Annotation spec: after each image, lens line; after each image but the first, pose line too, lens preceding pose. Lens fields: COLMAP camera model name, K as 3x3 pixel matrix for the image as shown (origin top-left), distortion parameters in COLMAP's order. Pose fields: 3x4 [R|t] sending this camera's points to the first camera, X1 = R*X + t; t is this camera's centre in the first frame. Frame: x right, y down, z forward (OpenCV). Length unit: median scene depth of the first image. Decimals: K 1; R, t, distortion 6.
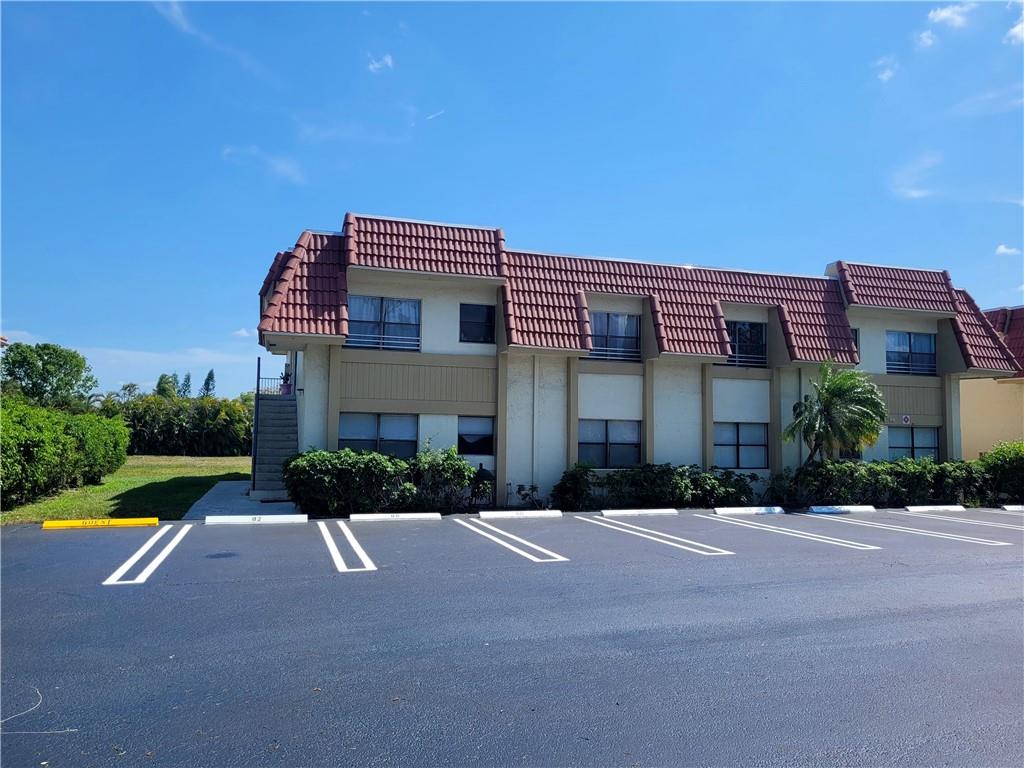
lens RADIAL K [[773.3, 0, 513.4], [0, 773.3, 378.1], [0, 0, 1]] dist [0.049070, -0.044593]
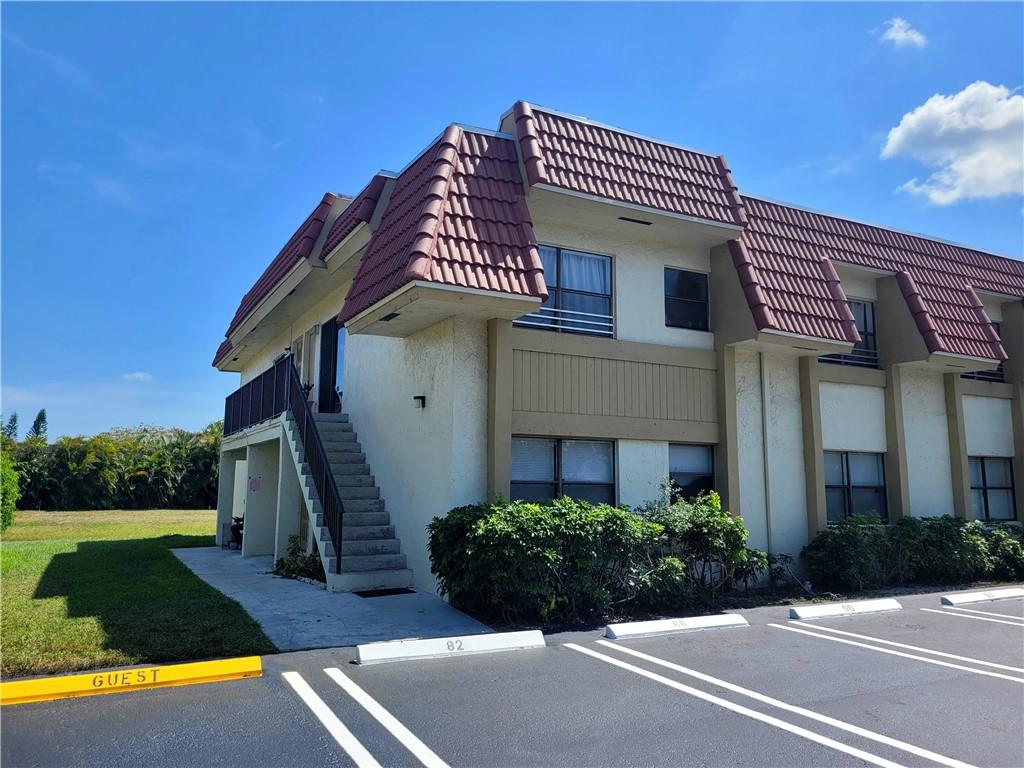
lens RADIAL K [[773.3, 0, 507.6], [0, 773.3, 375.2], [0, 0, 1]] dist [0.049070, -0.044593]
pose [[0.984021, 0.018427, 0.177096, -0.307409], [-0.007160, 0.997921, -0.064050, 0.034653], [-0.177908, 0.061758, 0.982107, 0.402788]]
